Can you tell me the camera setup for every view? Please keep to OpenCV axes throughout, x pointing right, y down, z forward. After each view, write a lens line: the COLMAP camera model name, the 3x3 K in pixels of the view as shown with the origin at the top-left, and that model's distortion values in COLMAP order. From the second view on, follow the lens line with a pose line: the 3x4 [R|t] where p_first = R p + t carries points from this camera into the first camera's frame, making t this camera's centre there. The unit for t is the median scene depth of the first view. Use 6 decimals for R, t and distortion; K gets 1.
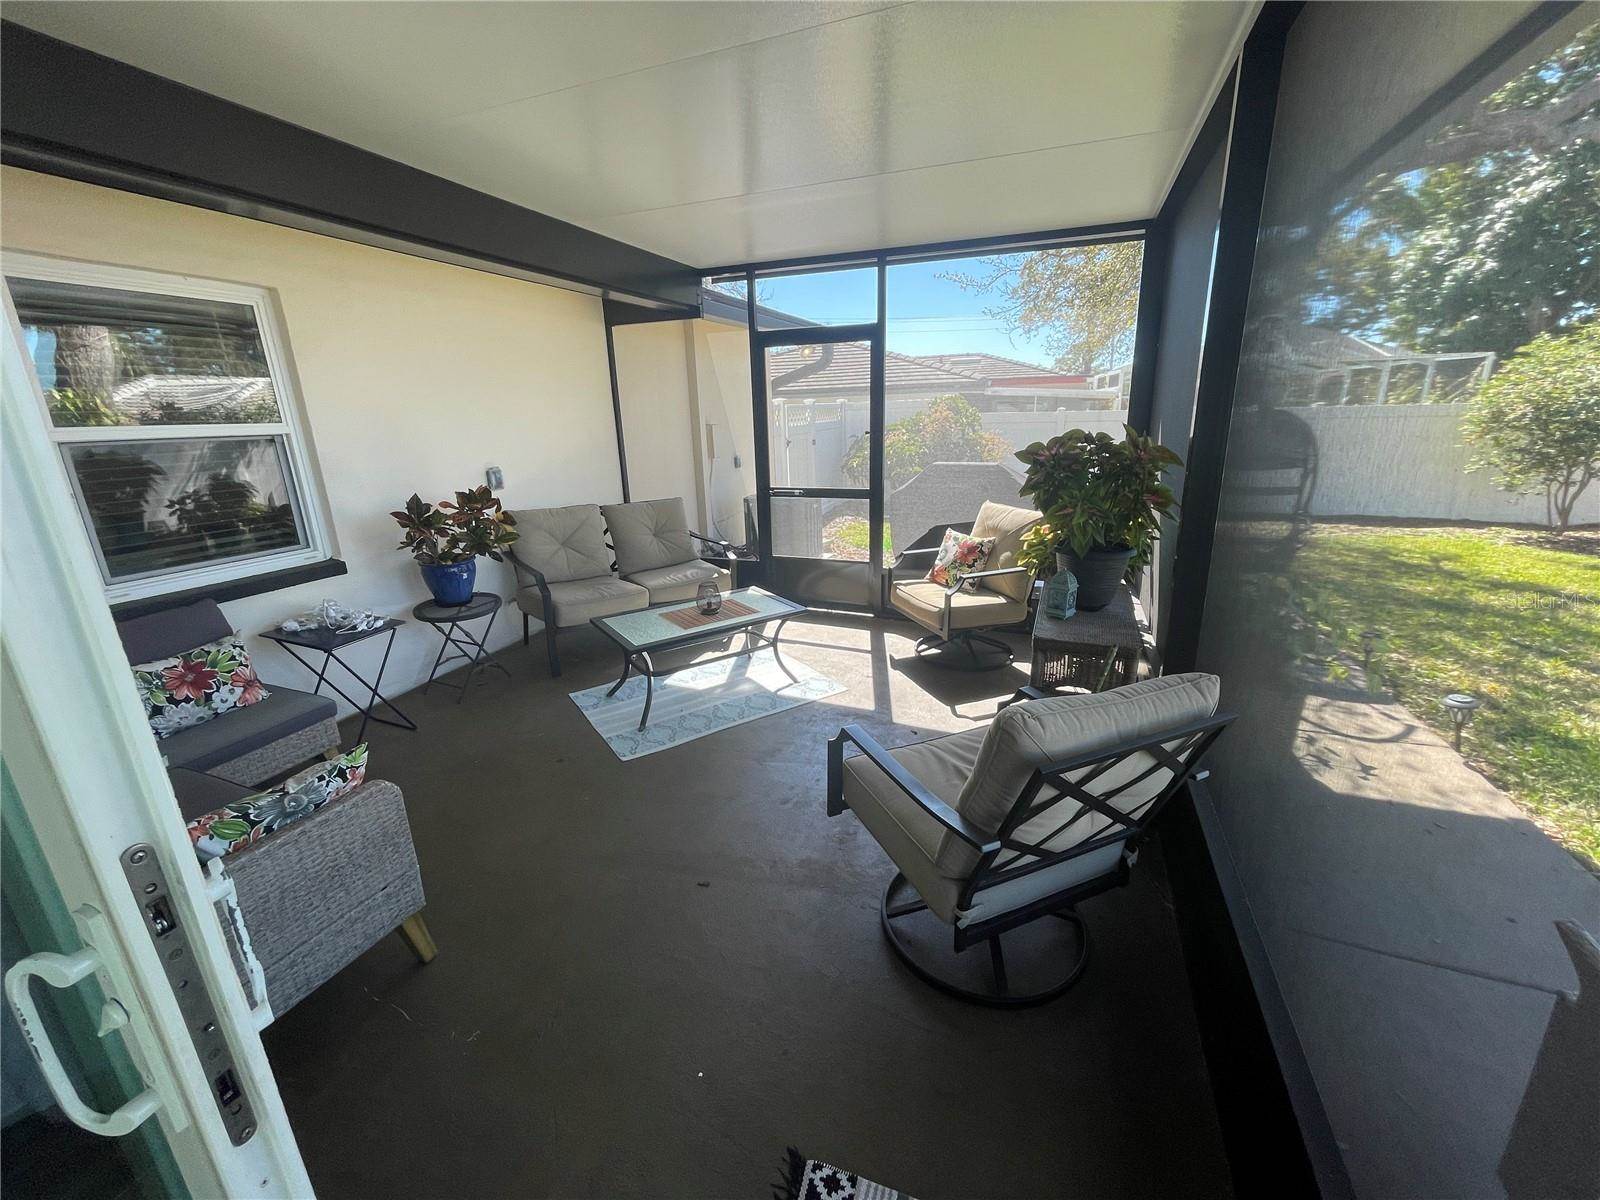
lens RADIAL K [[645.1, 0, 800.3], [0, 645.1, 601.1], [0, 0, 1]] dist [-0.001463, -0.000335]
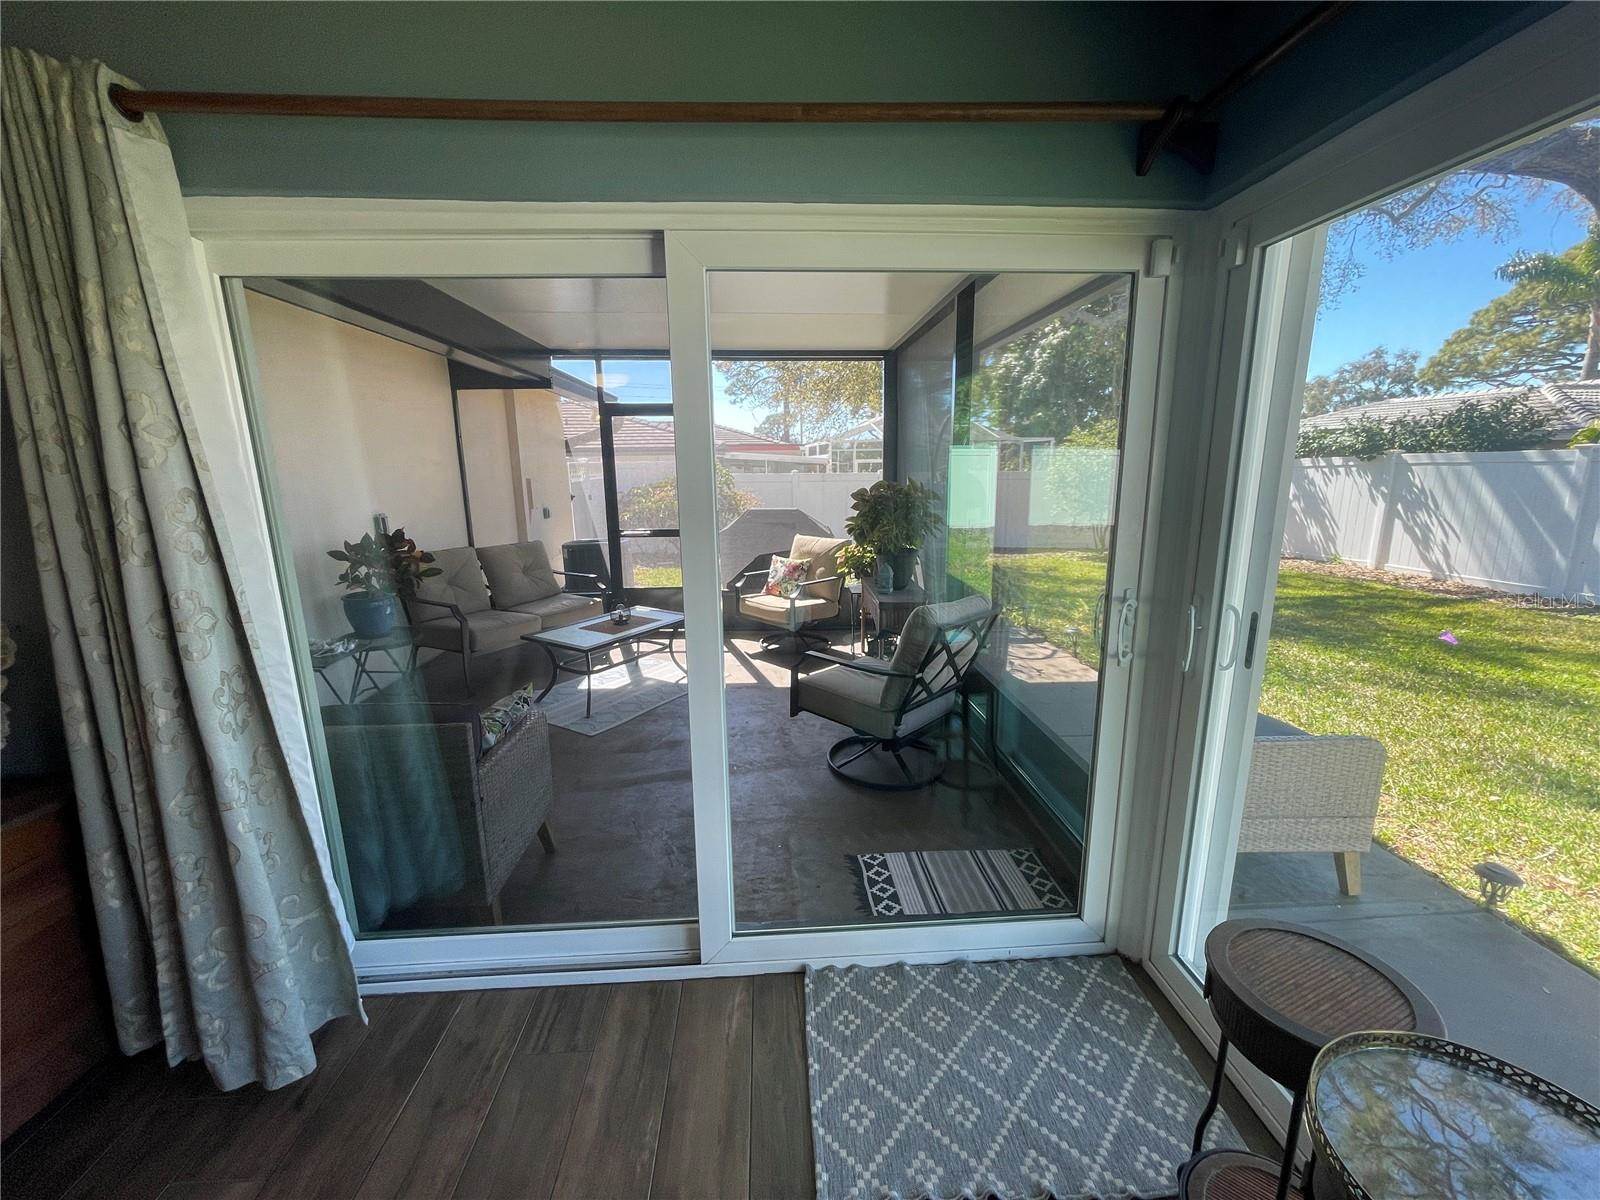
lens RADIAL K [[645.1, 0, 799.0], [0, 645.1, 601.0], [0, 0, 1]] dist [-0.001463, -0.000335]
pose [[0.909365, -0.068162, 0.410376, -0.284660], [0.104840, 0.992194, -0.067519, 0.080303], [-0.402571, 0.104424, 0.909413, -0.237793]]
